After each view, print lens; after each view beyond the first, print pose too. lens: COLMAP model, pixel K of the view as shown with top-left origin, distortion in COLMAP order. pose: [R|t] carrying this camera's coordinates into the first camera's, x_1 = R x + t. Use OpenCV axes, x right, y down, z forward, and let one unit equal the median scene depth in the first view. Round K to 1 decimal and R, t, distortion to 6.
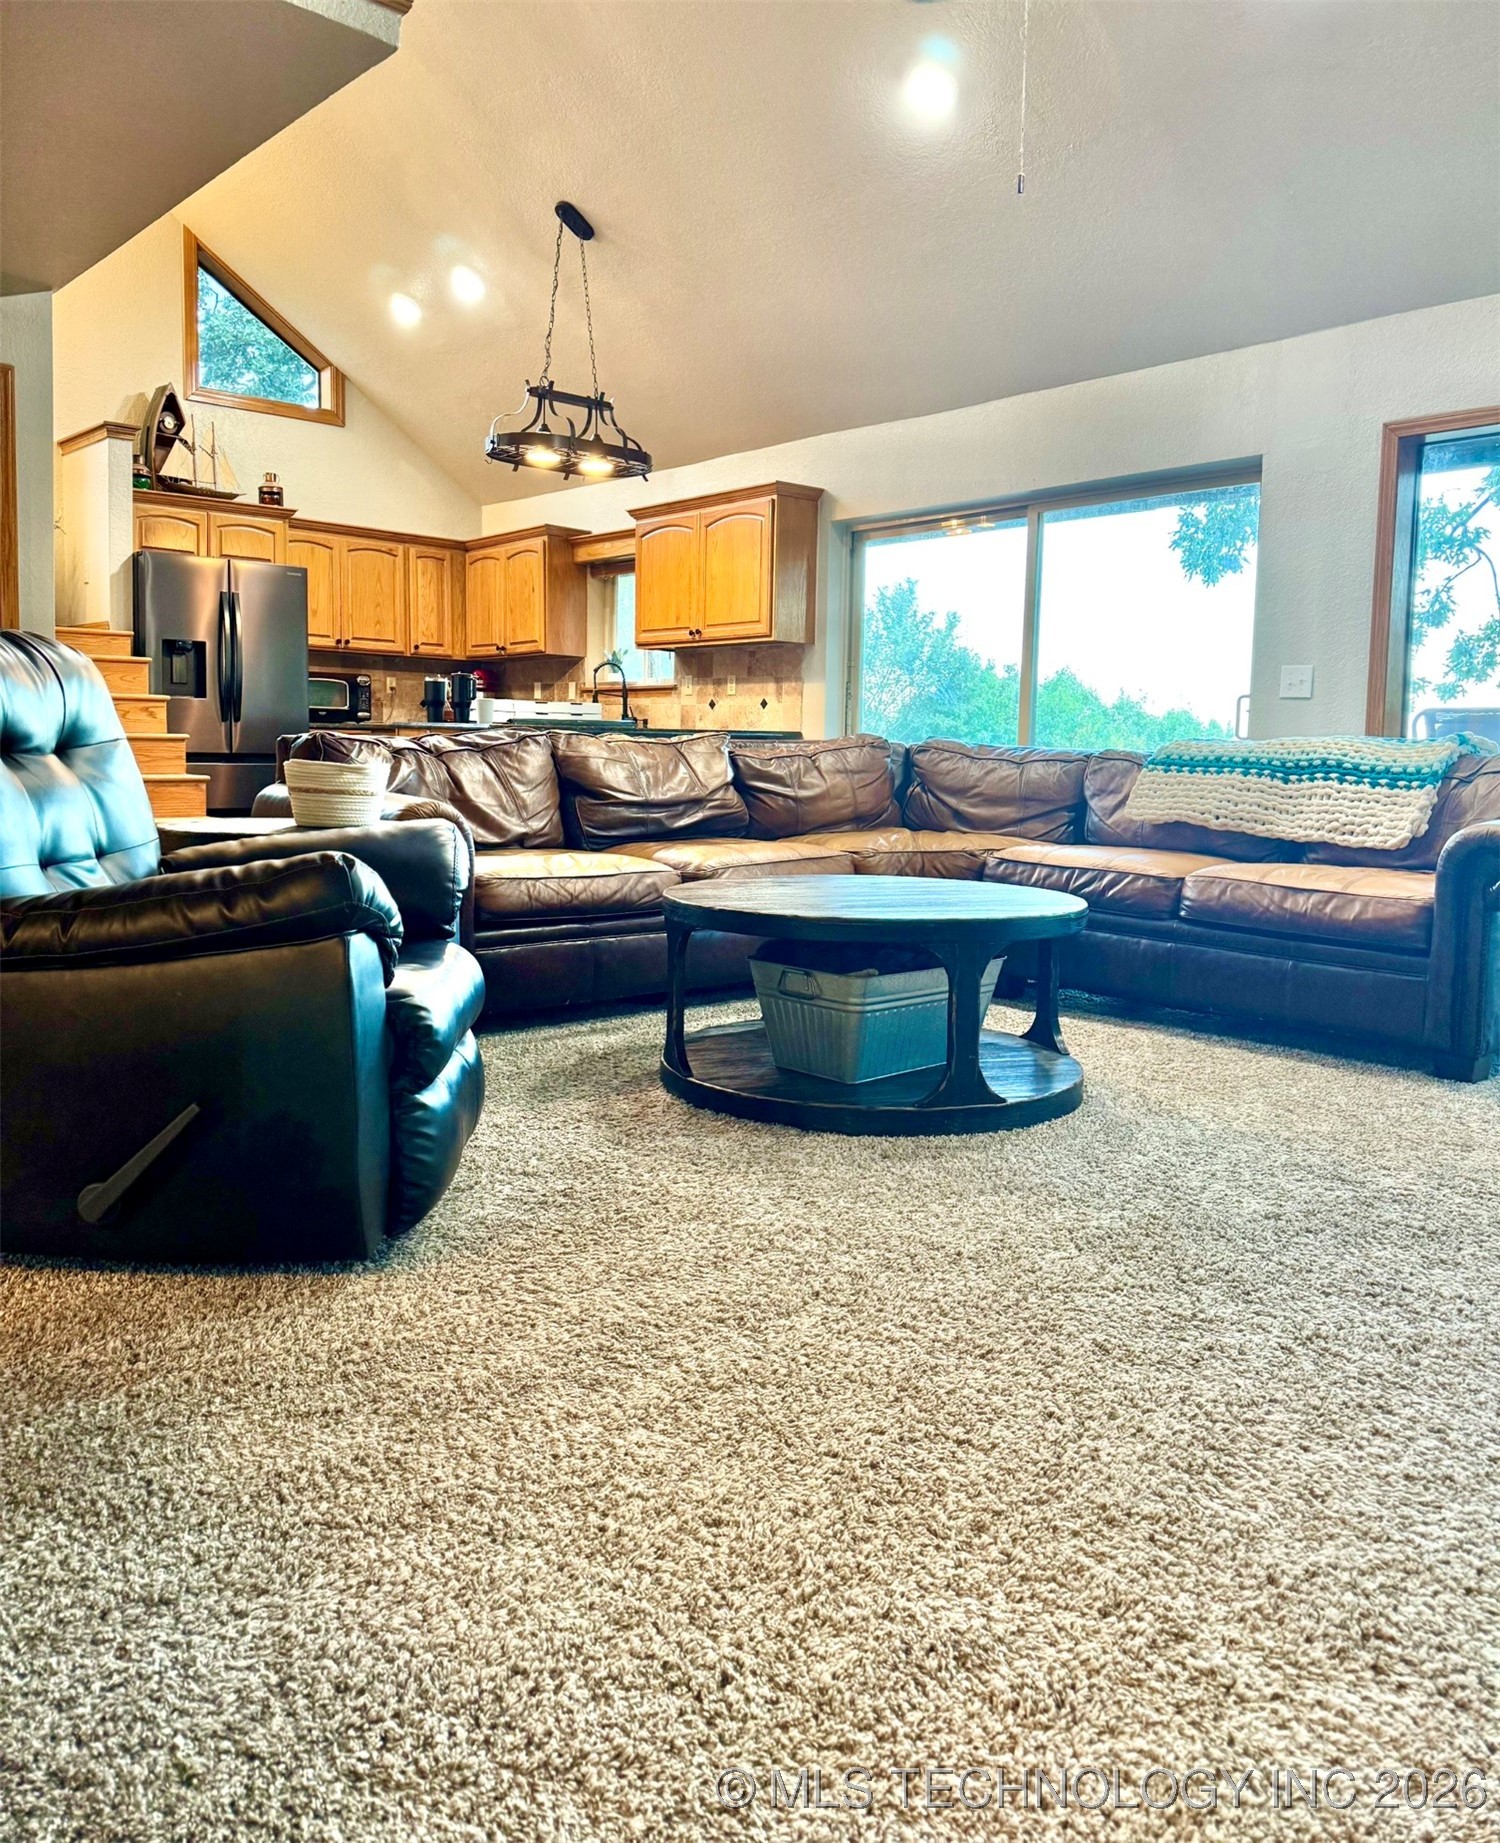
lens RADIAL K [[1394.0, 0, 757.3], [0, 1394.0, 848.5], [0, 0, 1]] dist [0.066676, -0.093260]
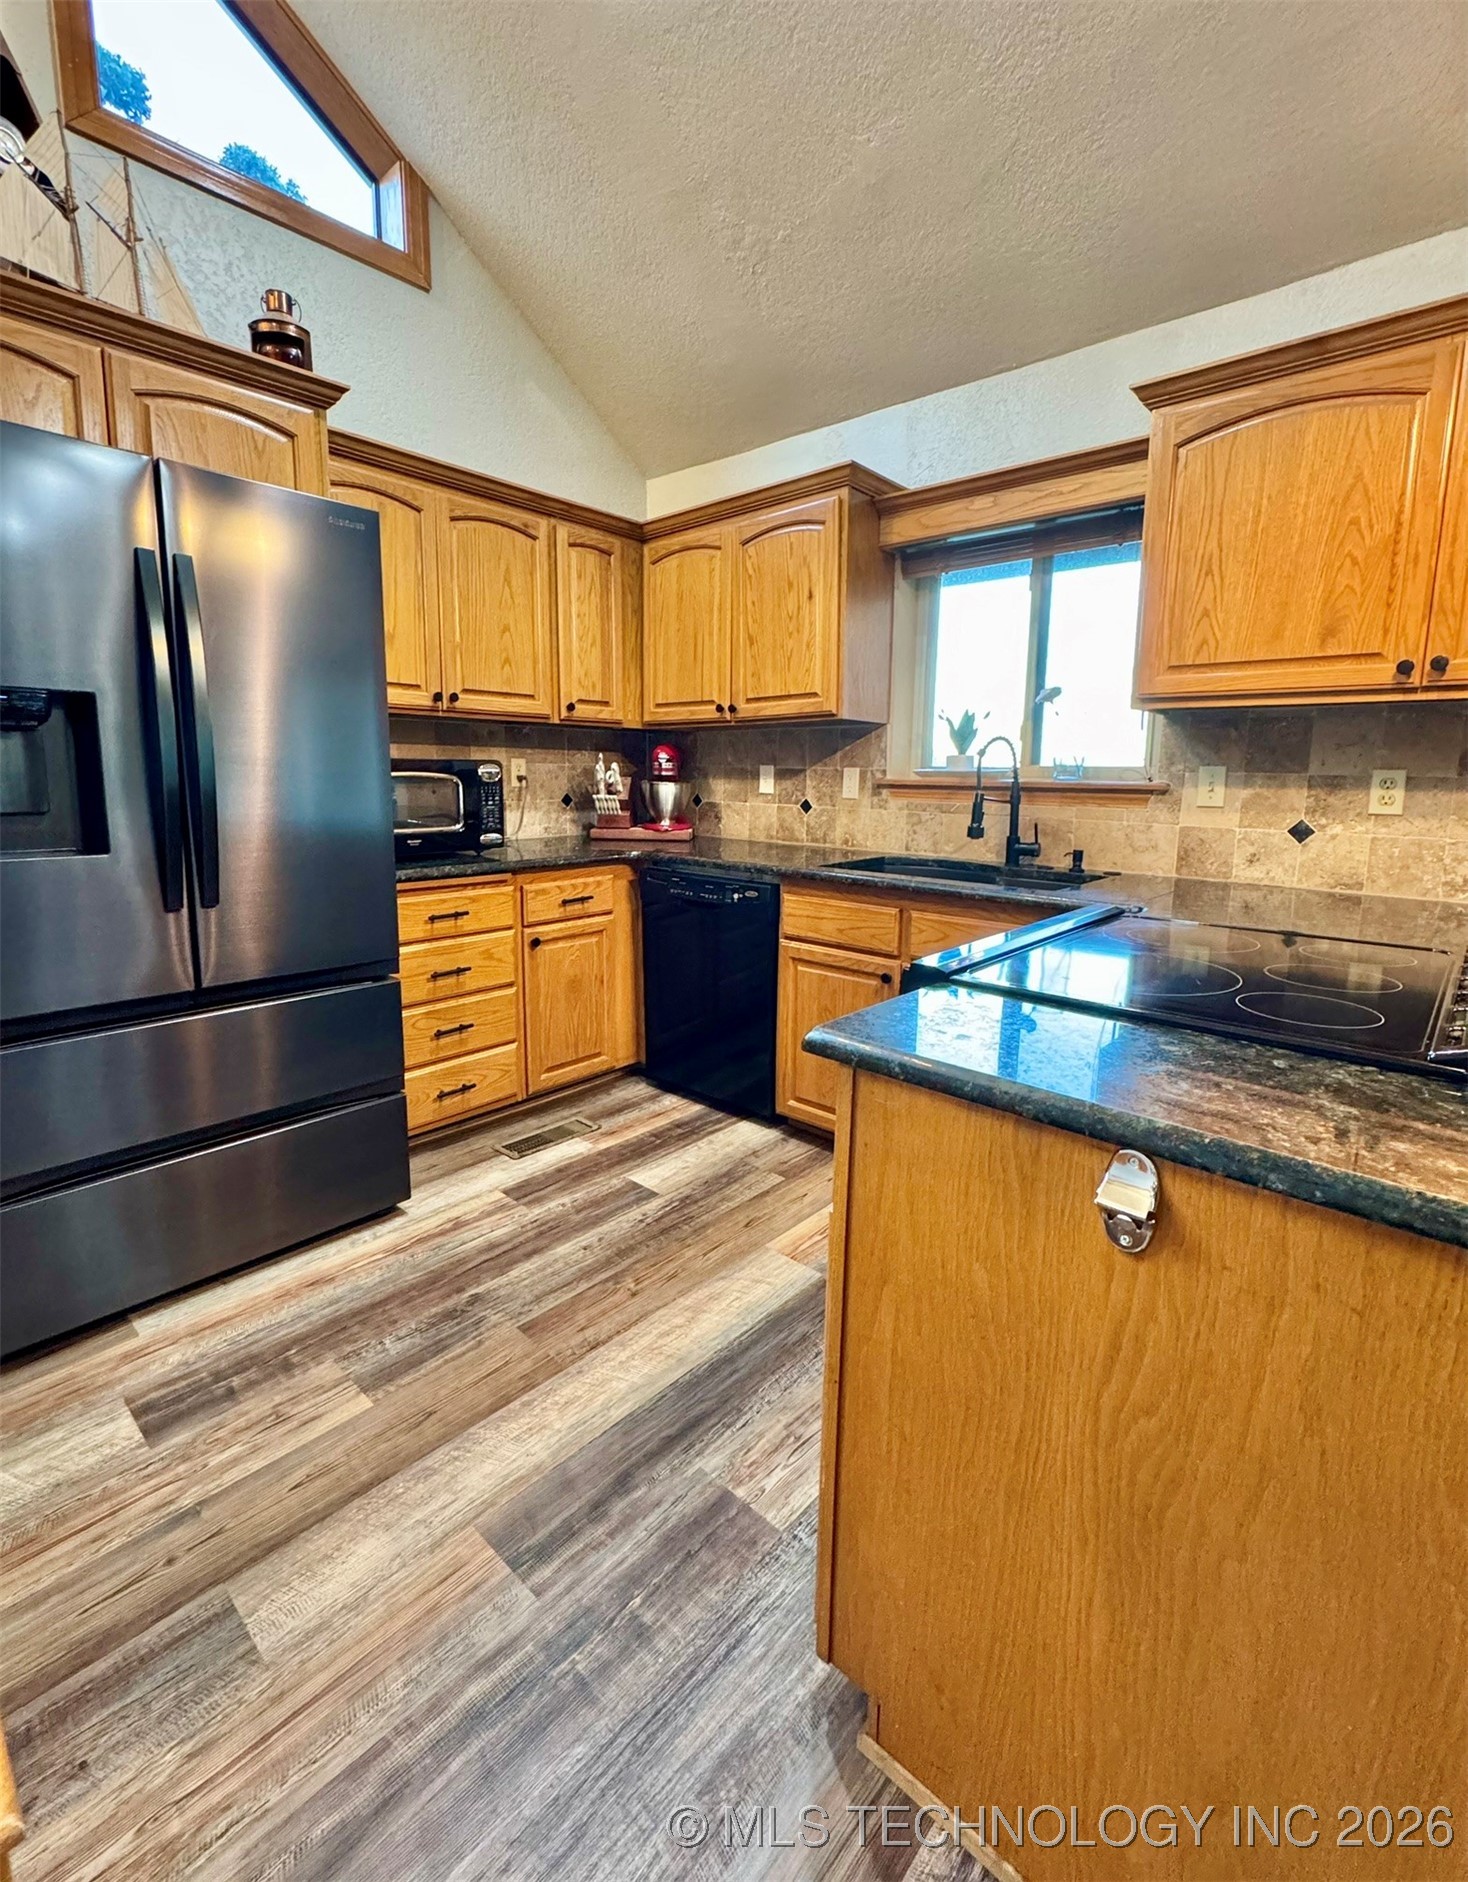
lens RADIAL K [[855.3, 0, 737.5], [0, 855.3, 894.8], [0, 0, 1]] dist [-0.002464, 0.000582]
pose [[0.993595, -0.022643, 0.110707, -0.274897], [0.014824, 0.997370, 0.070947, -0.116529], [-0.112022, -0.068852, 0.991318, 0.818763]]
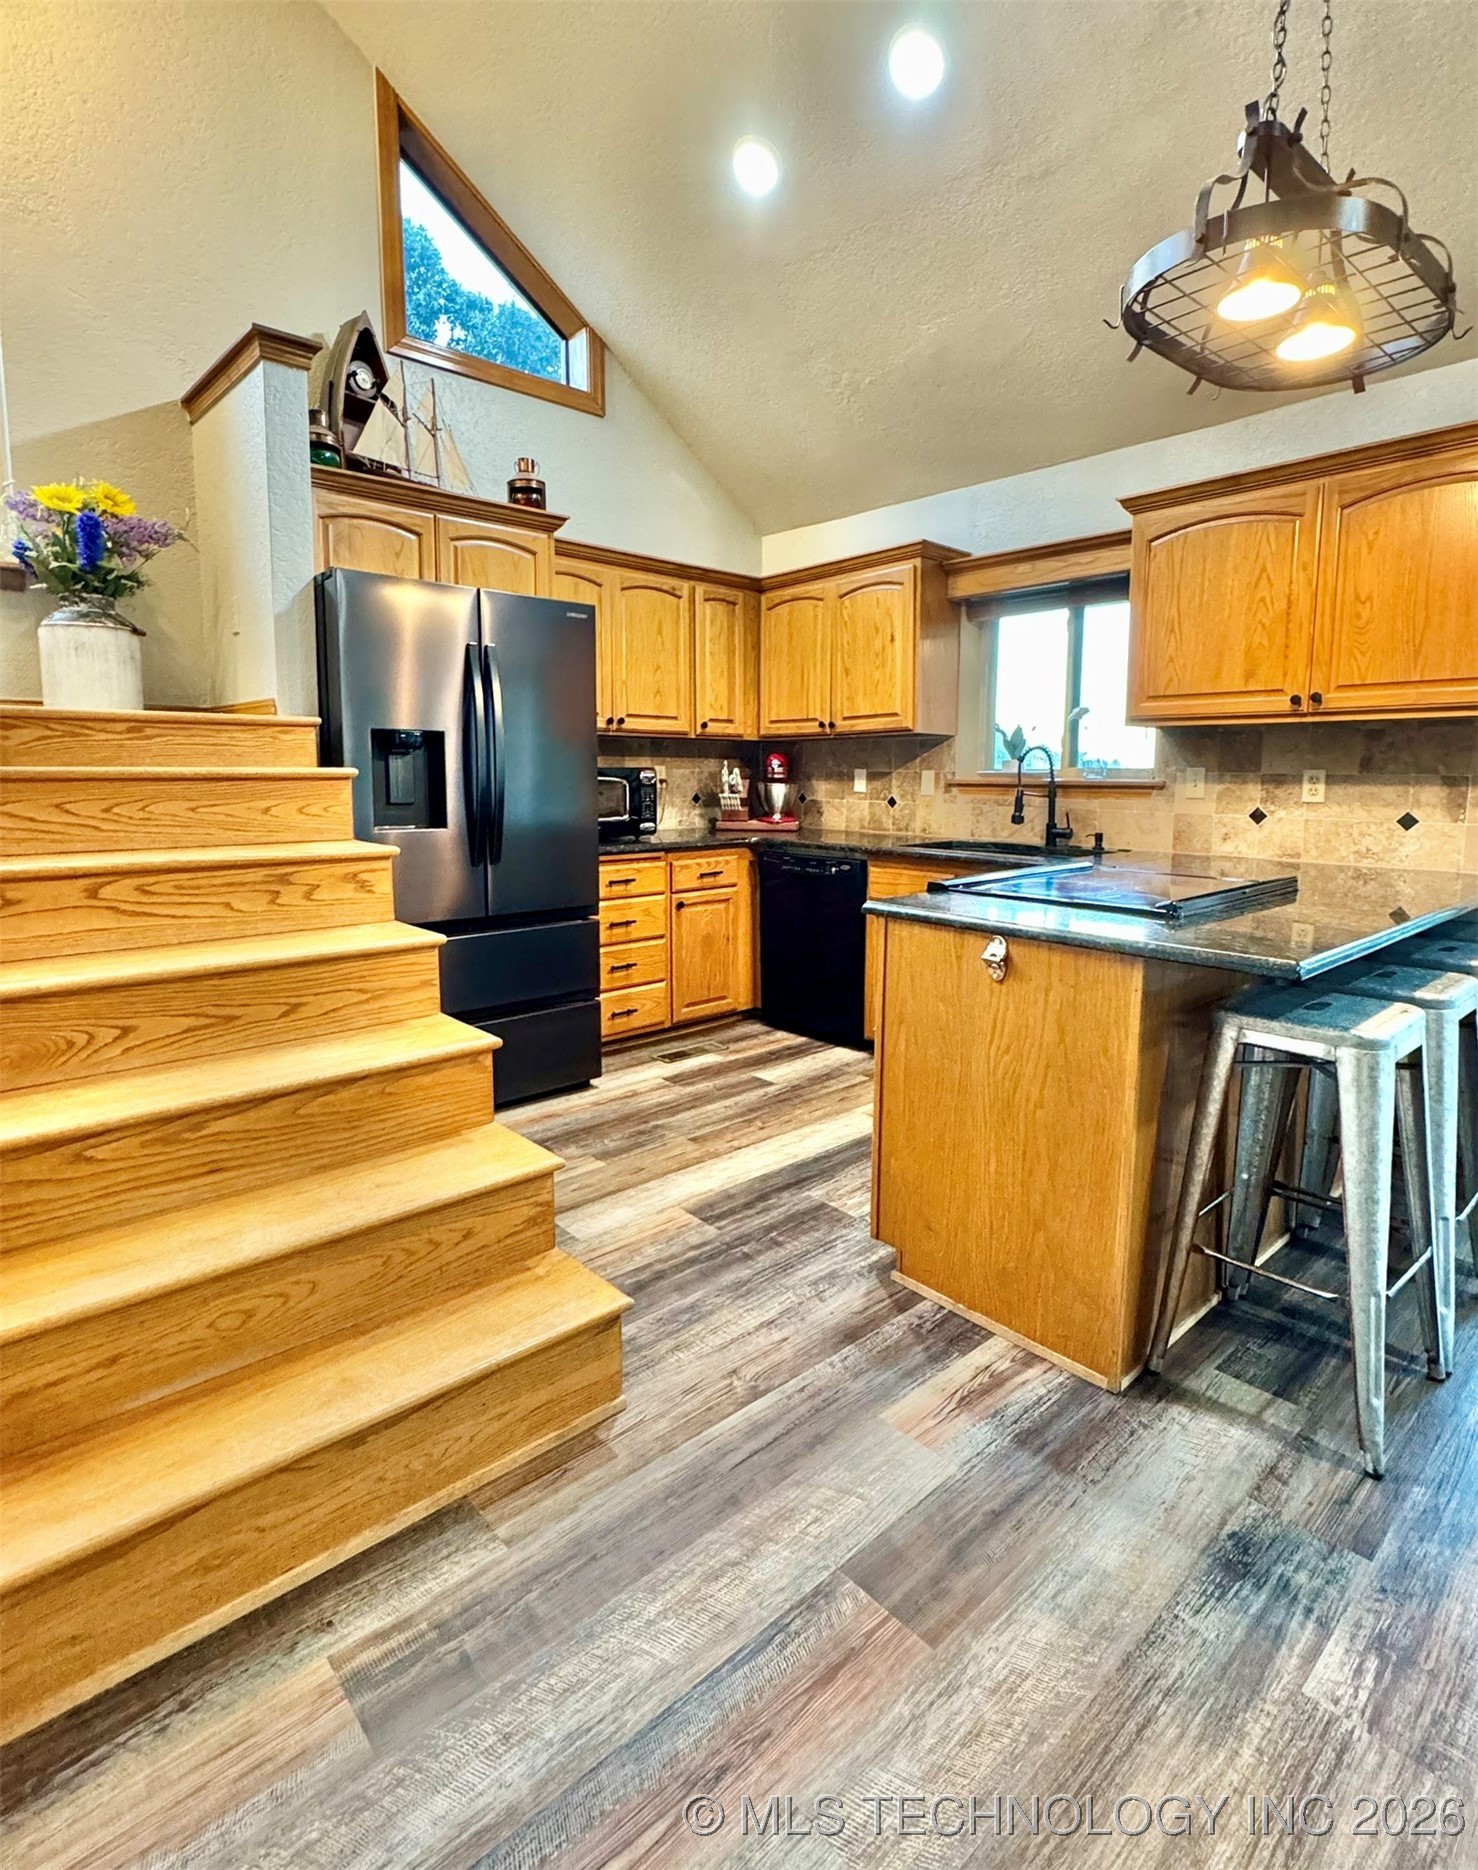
lens RADIAL K [[954.9, 0, 743.4], [0, 954.9, 876.6], [0, 0, 1]] dist [-0.002600, -0.000461]
pose [[0.999823, -0.016172, 0.009622, -0.291157], [0.015836, 0.999295, 0.034035, -0.104681], [-0.010166, -0.033877, 0.999374, 0.643248]]
